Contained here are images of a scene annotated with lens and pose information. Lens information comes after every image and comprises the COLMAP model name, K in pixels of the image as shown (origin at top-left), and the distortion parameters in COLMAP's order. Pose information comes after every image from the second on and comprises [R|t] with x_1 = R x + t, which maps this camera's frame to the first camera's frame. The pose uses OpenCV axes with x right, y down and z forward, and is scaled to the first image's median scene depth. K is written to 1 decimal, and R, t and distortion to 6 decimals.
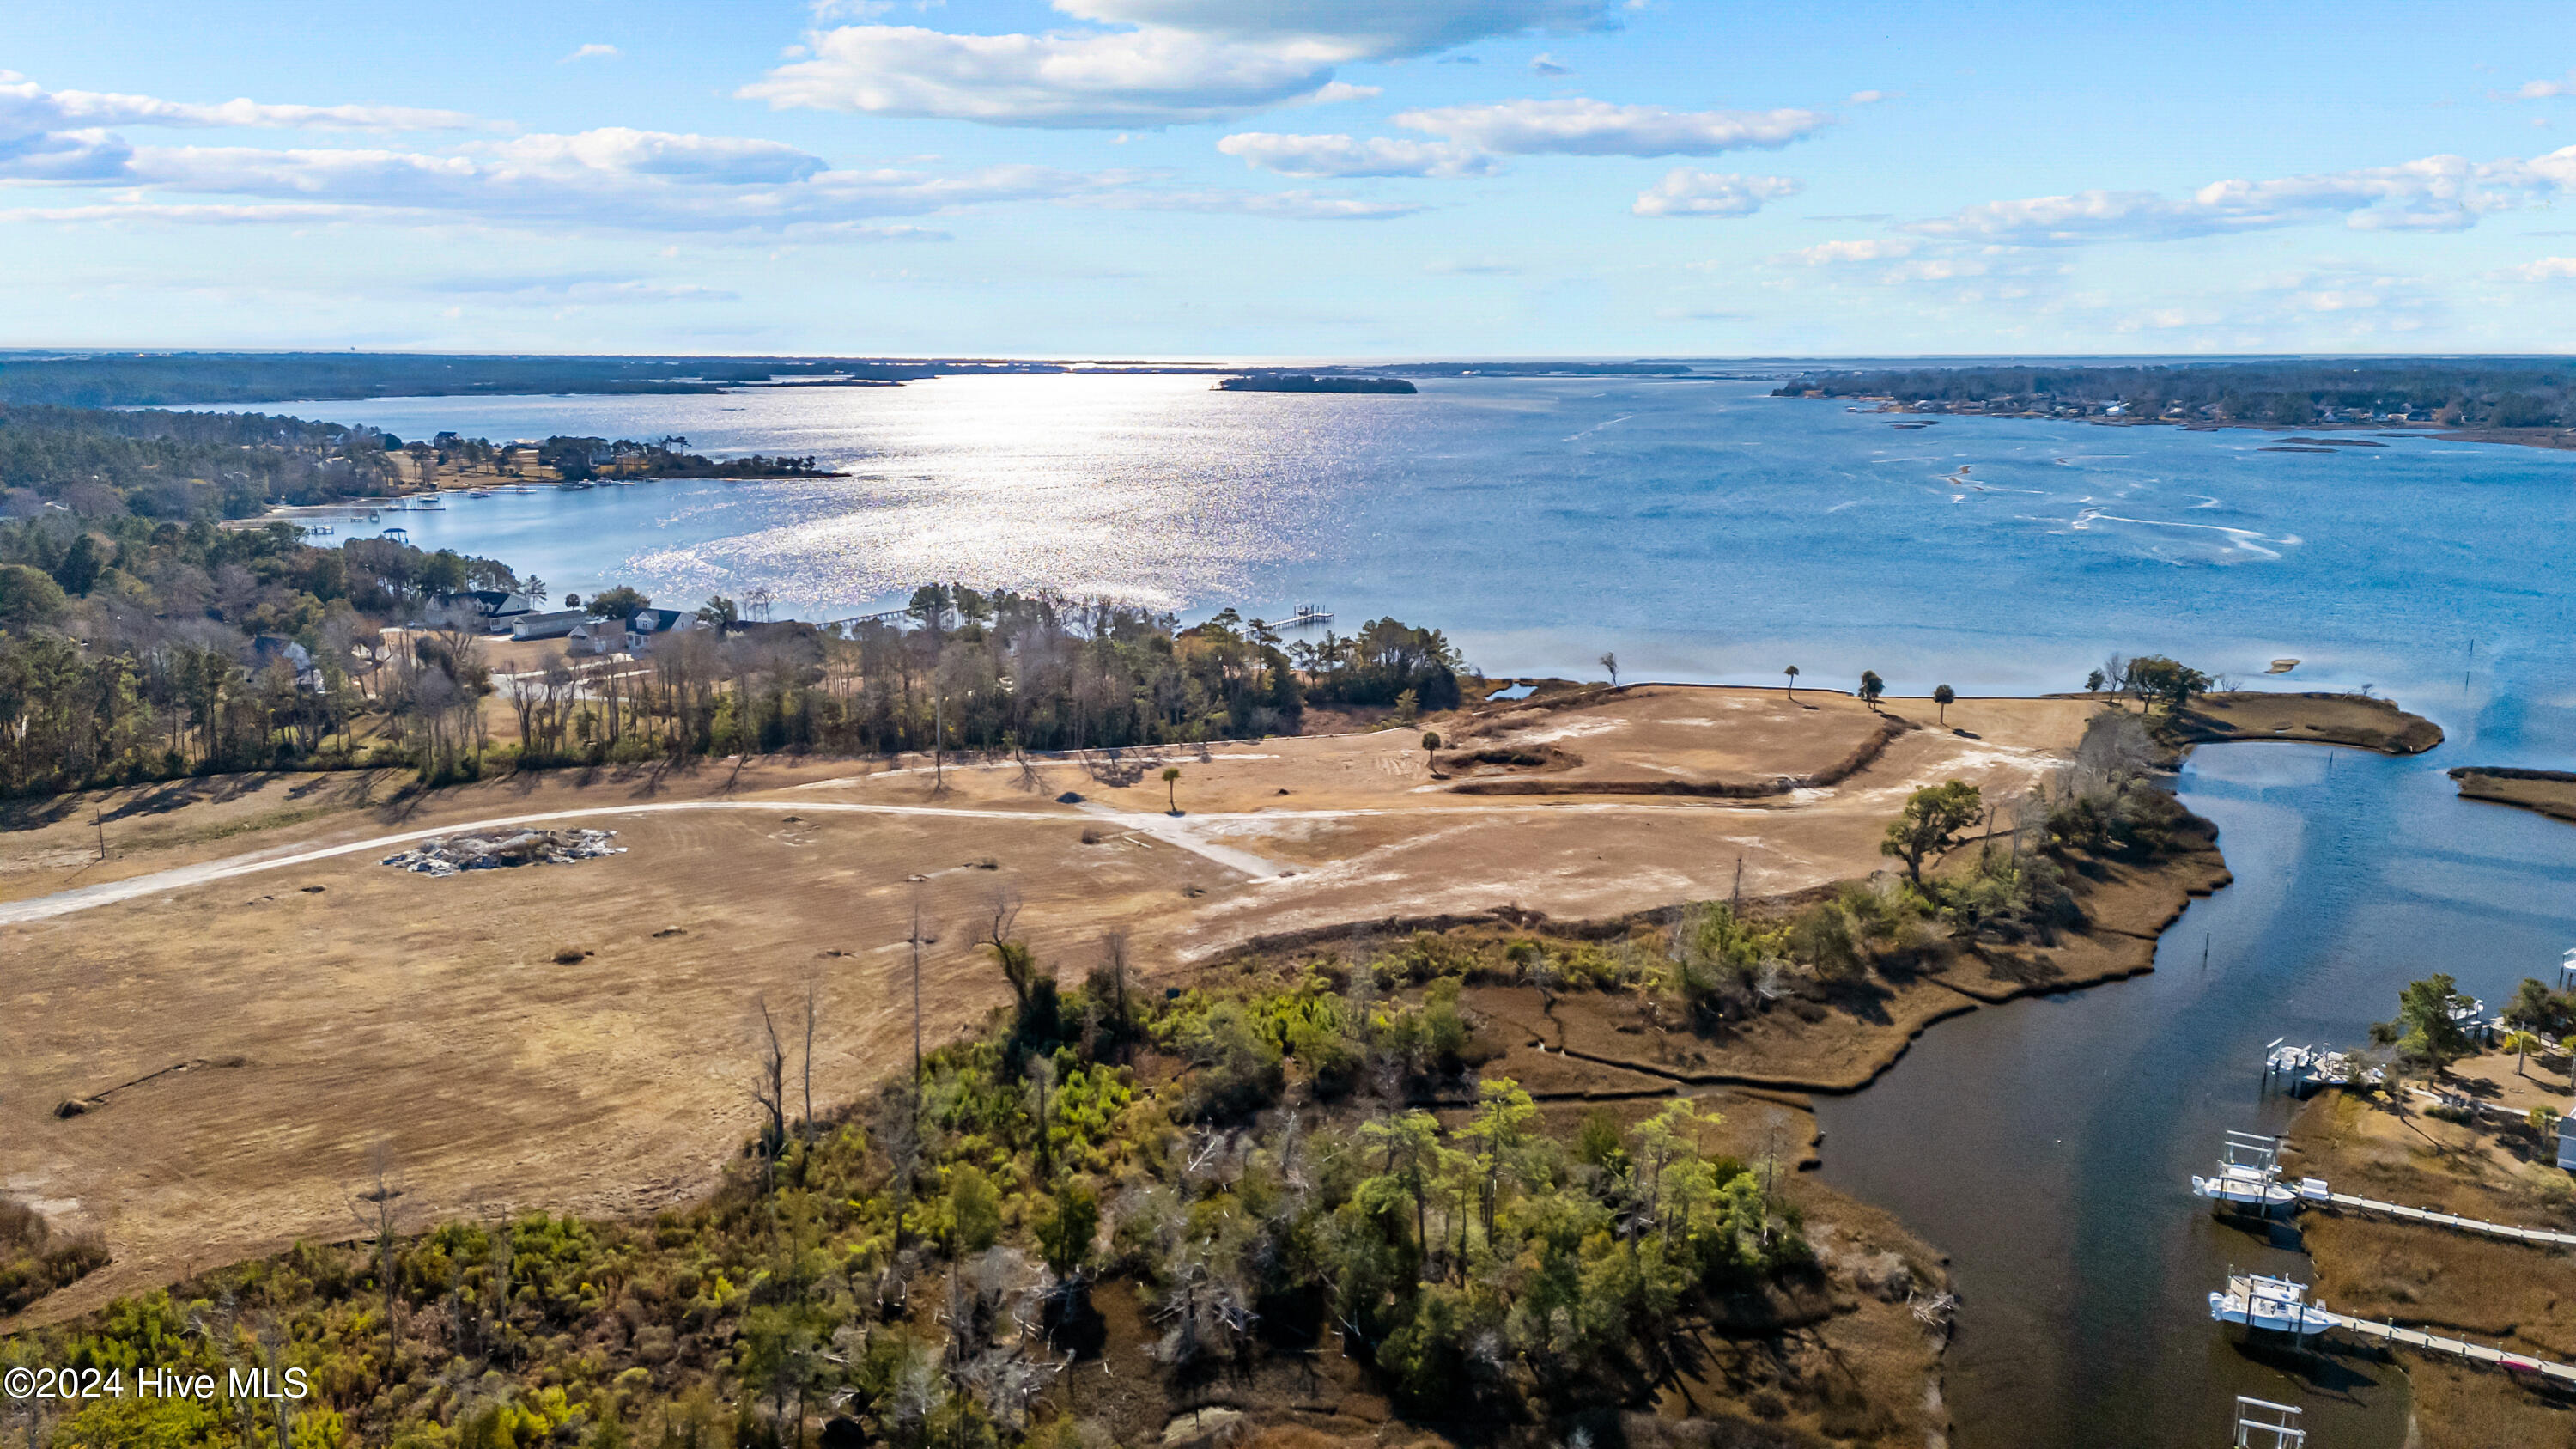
lens RADIAL K [[1874.6, 0, 1294.7], [0, 1874.6, 735.5], [0, 0, 1]] dist [0.122505, -0.138405]
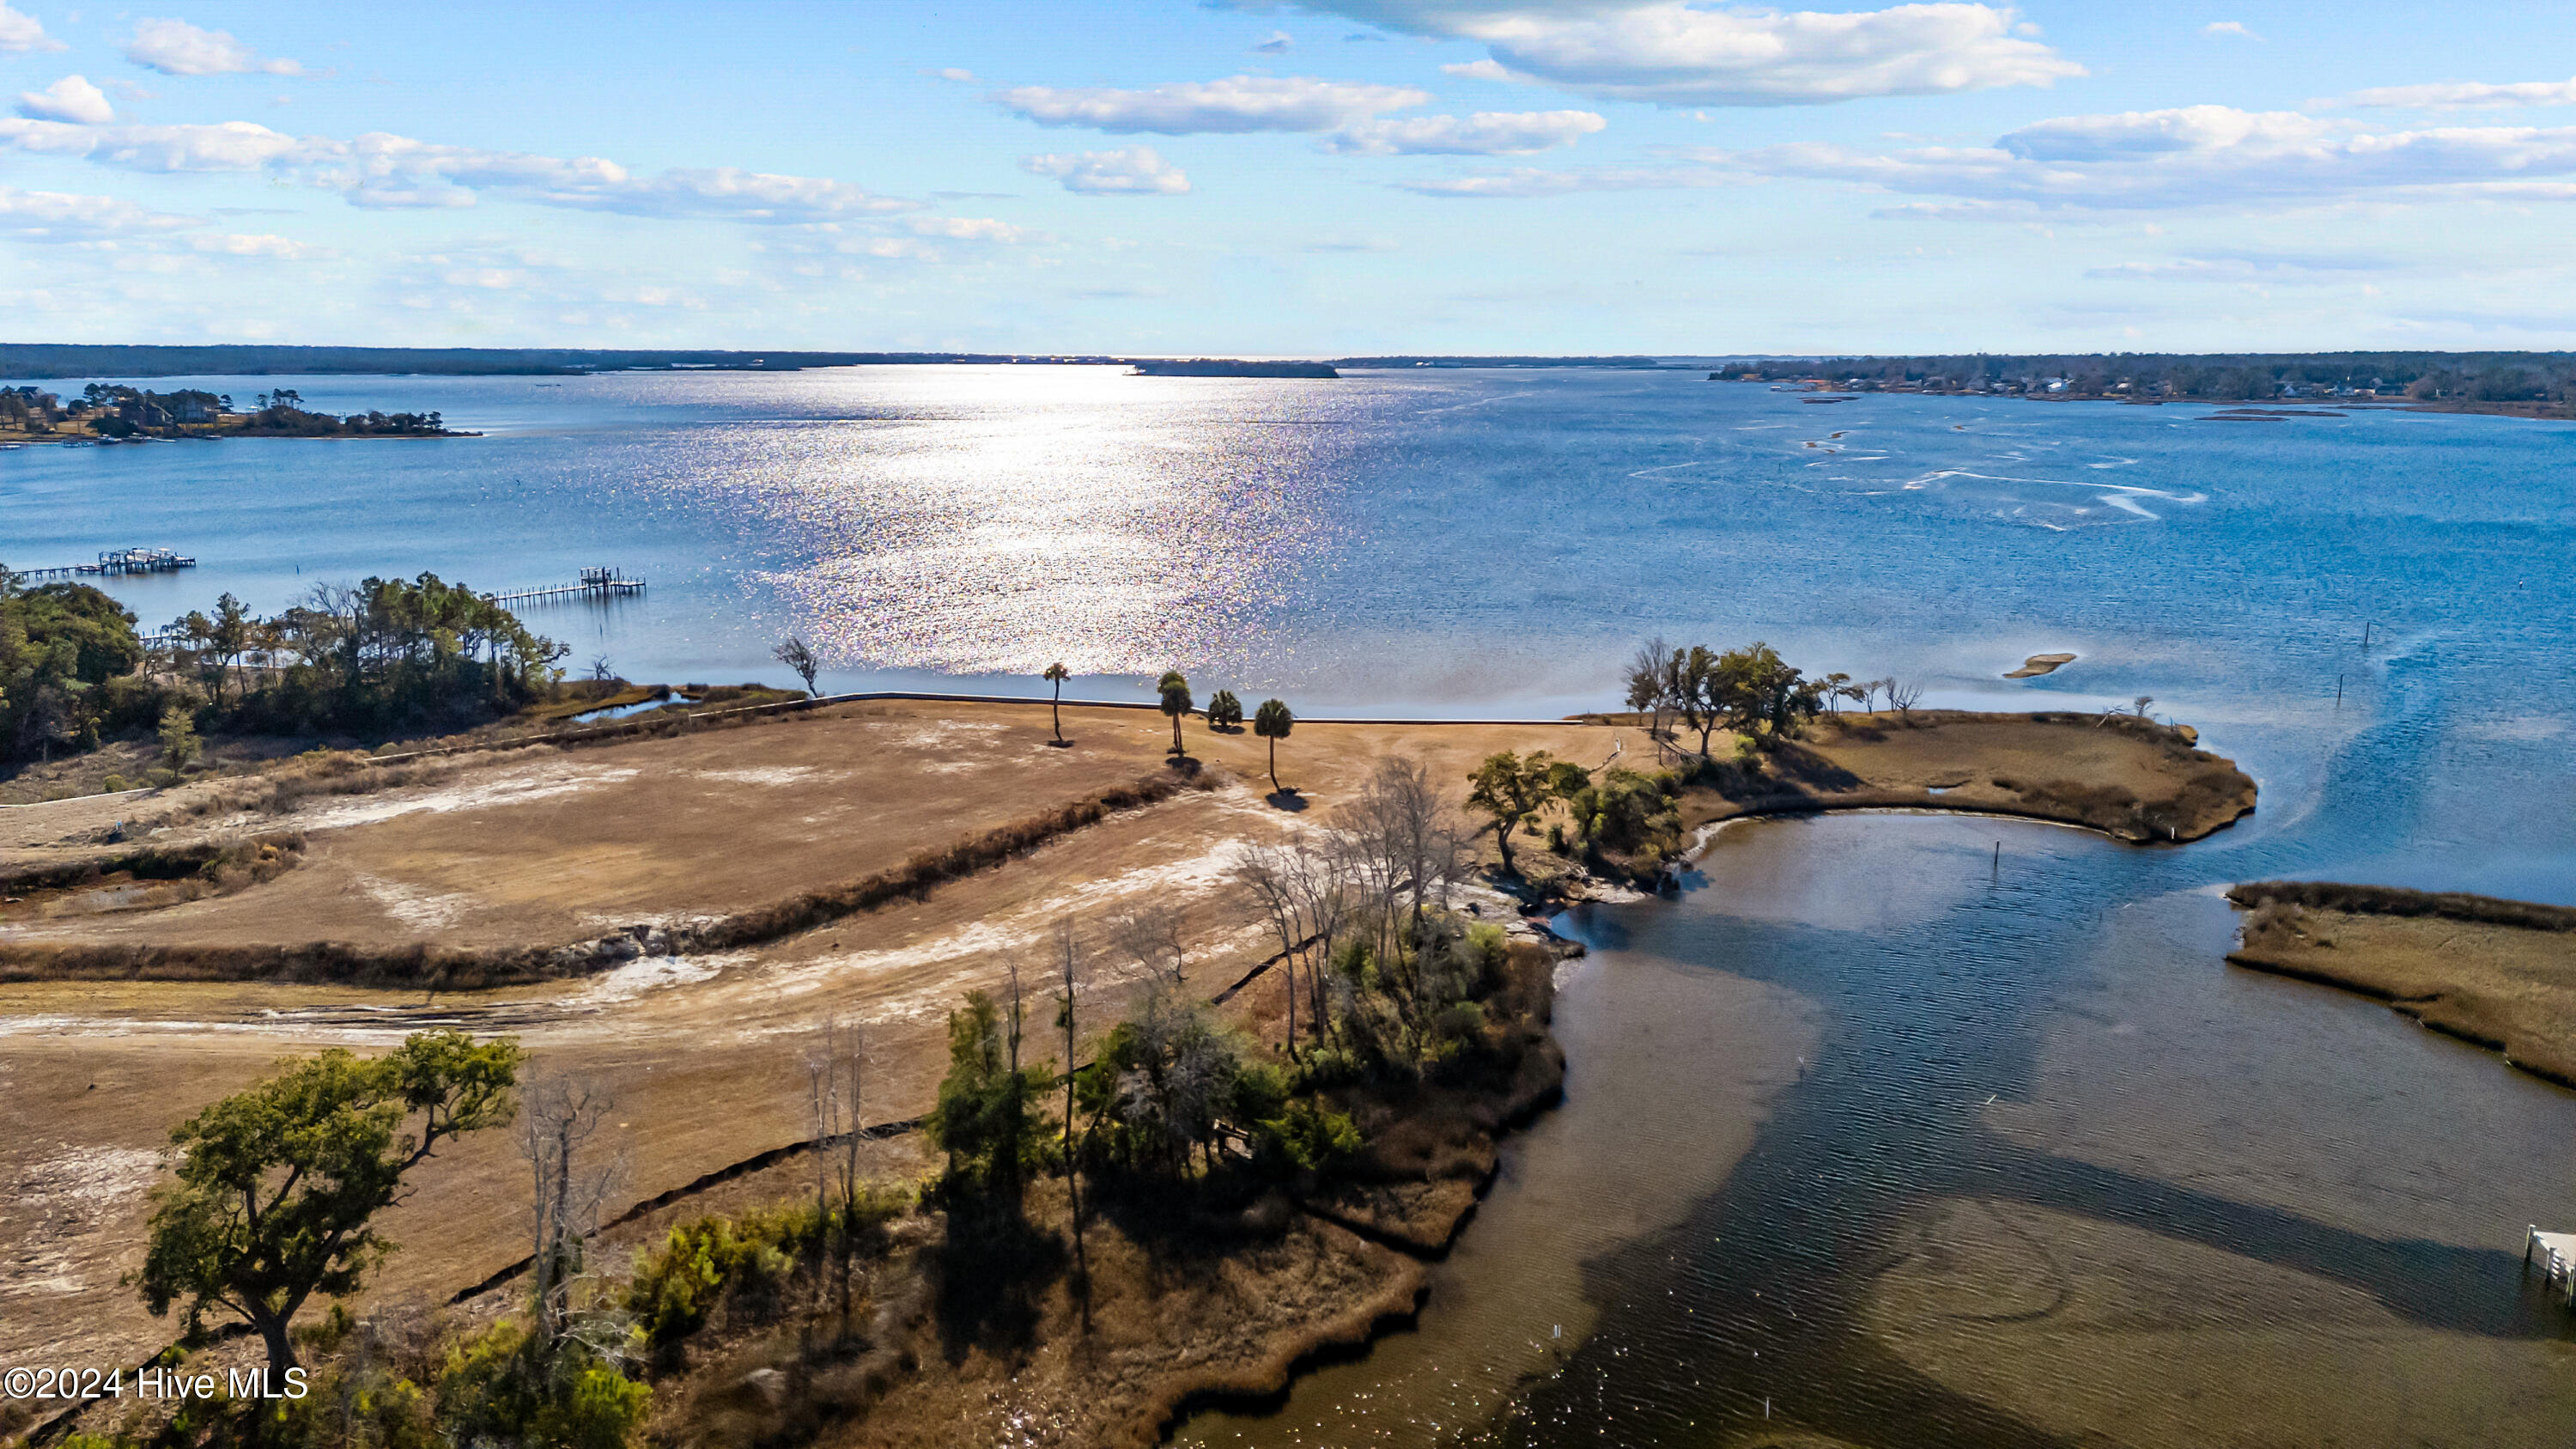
lens RADIAL K [[1886.8, 0, 1298.8], [0, 1886.8, 730.8], [0, 0, 1]] dist [0.096430, -0.091755]
pose [[0.999988, 0.000069, 0.004927, 0.384249], [-0.000049, 0.999992, -0.004116, -0.018379], [-0.004927, 0.004116, 0.999979, 0.554366]]
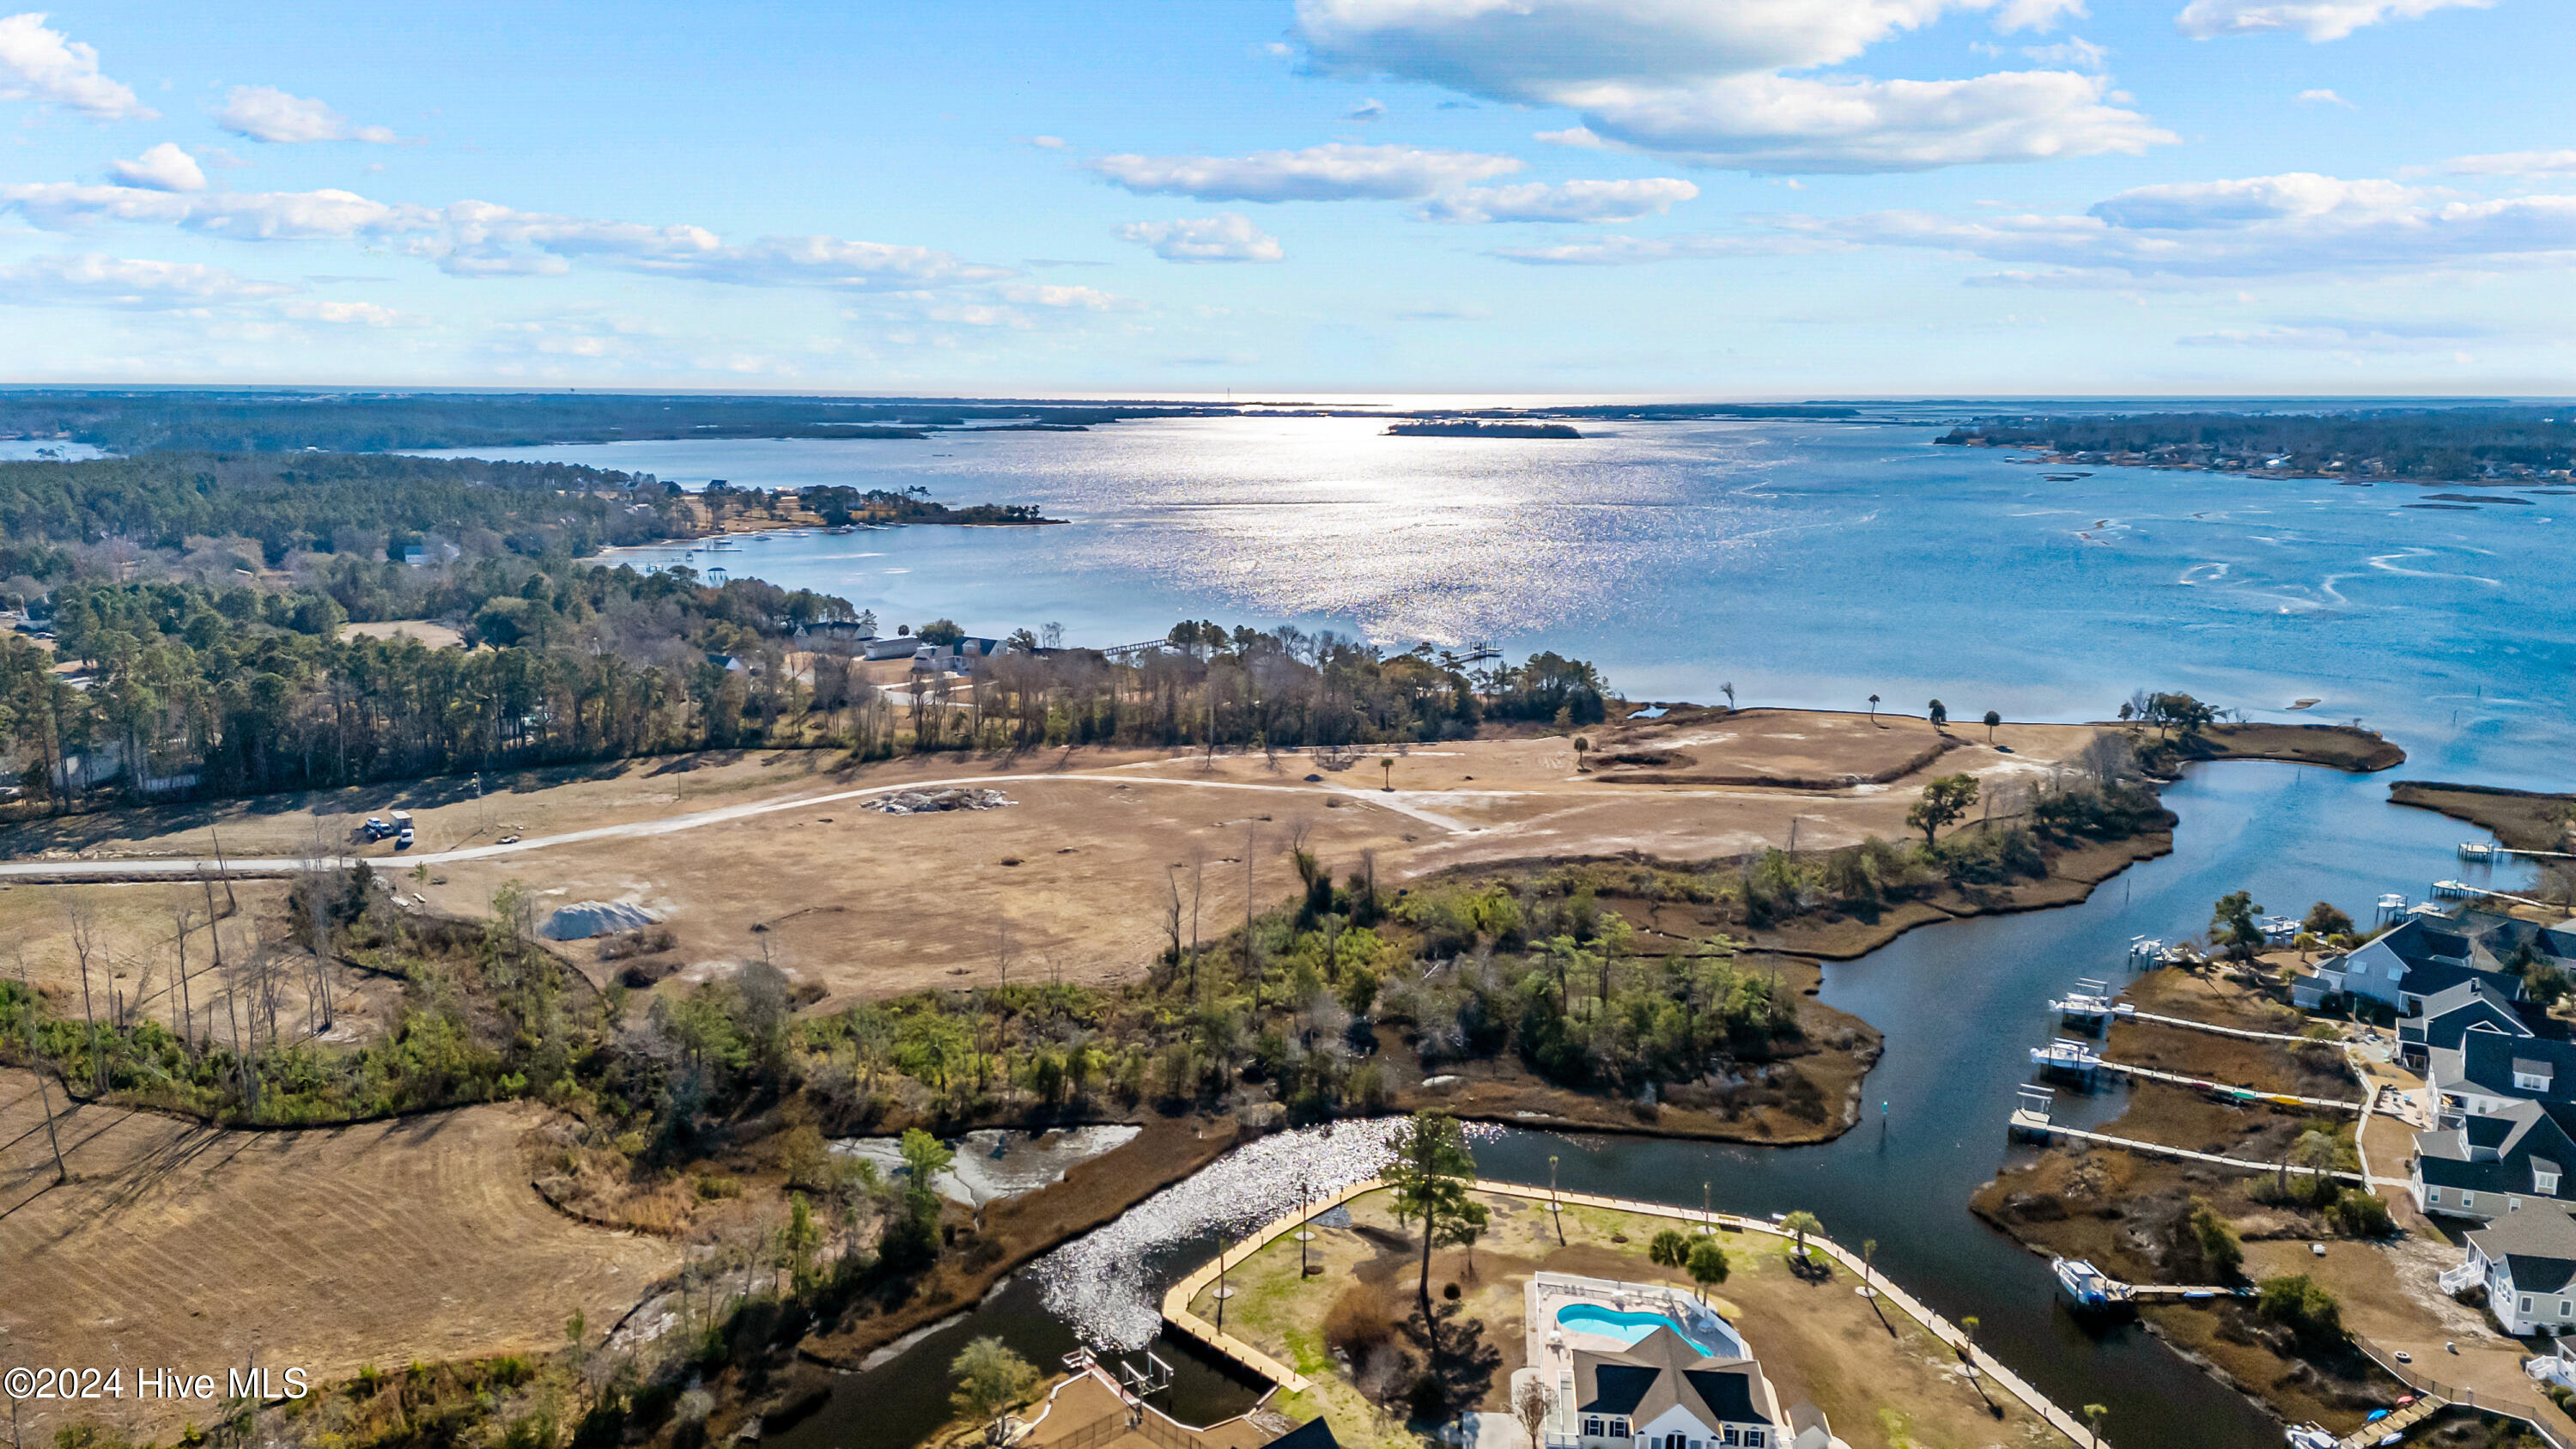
lens RADIAL K [[1886.8, 0, 1298.8], [0, 1886.8, 730.8], [0, 0, 1]] dist [0.096430, -0.091755]
pose [[0.996604, 0.018393, -0.080268, -0.018247], [-0.020168, 0.999568, -0.021361, 0.025526], [0.079841, 0.022907, 0.996544, -0.338021]]
